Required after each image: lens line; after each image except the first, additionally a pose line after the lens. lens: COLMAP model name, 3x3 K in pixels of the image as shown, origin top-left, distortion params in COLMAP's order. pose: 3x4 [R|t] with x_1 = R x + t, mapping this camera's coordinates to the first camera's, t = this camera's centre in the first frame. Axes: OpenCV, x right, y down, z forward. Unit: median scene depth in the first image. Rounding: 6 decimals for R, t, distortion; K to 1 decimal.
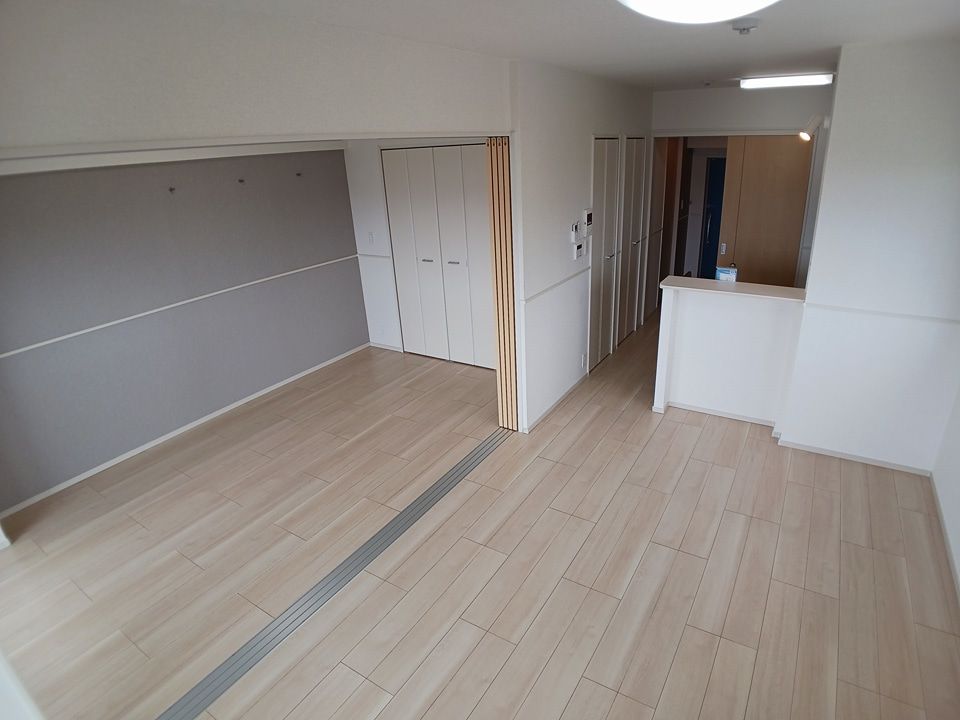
lens RADIAL K [[524.8, 0, 490.2], [0, 524.8, 361.9], [0, 0, 1]] dist [-0.114861, 0.026196]
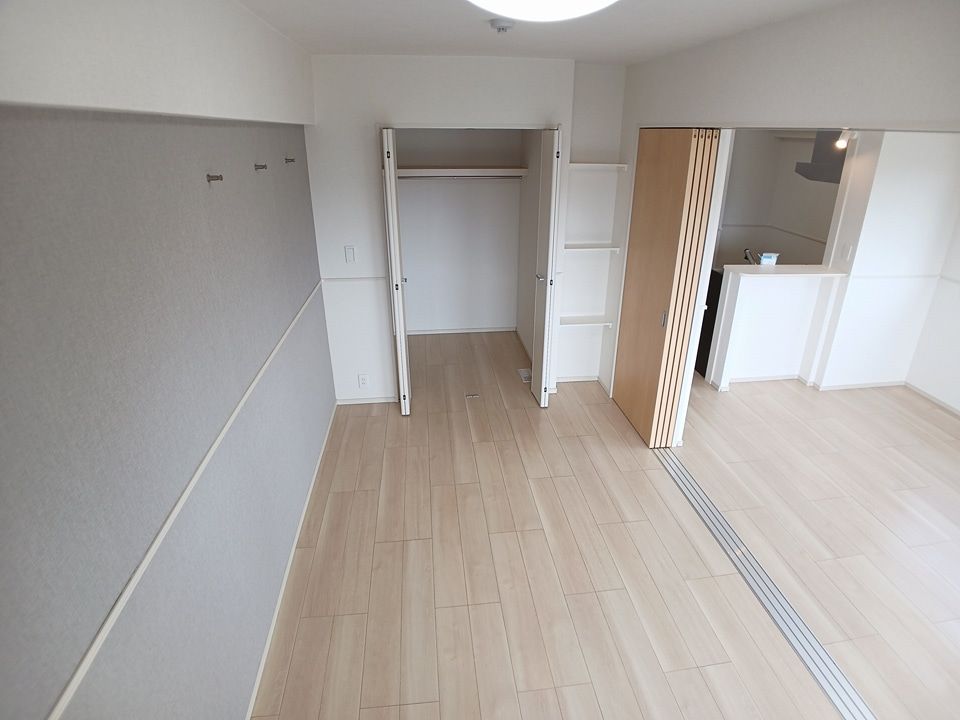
lens RADIAL K [[524.8, 0, 490.2], [0, 524.8, 361.9], [0, 0, 1]] dist [-0.114861, 0.026196]
pose [[0.777064, -0.207256, 0.594320, -0.815776], [0.201005, 0.976502, 0.077722, -0.172593], [-0.596463, 0.059067, 0.800464, 0.510875]]
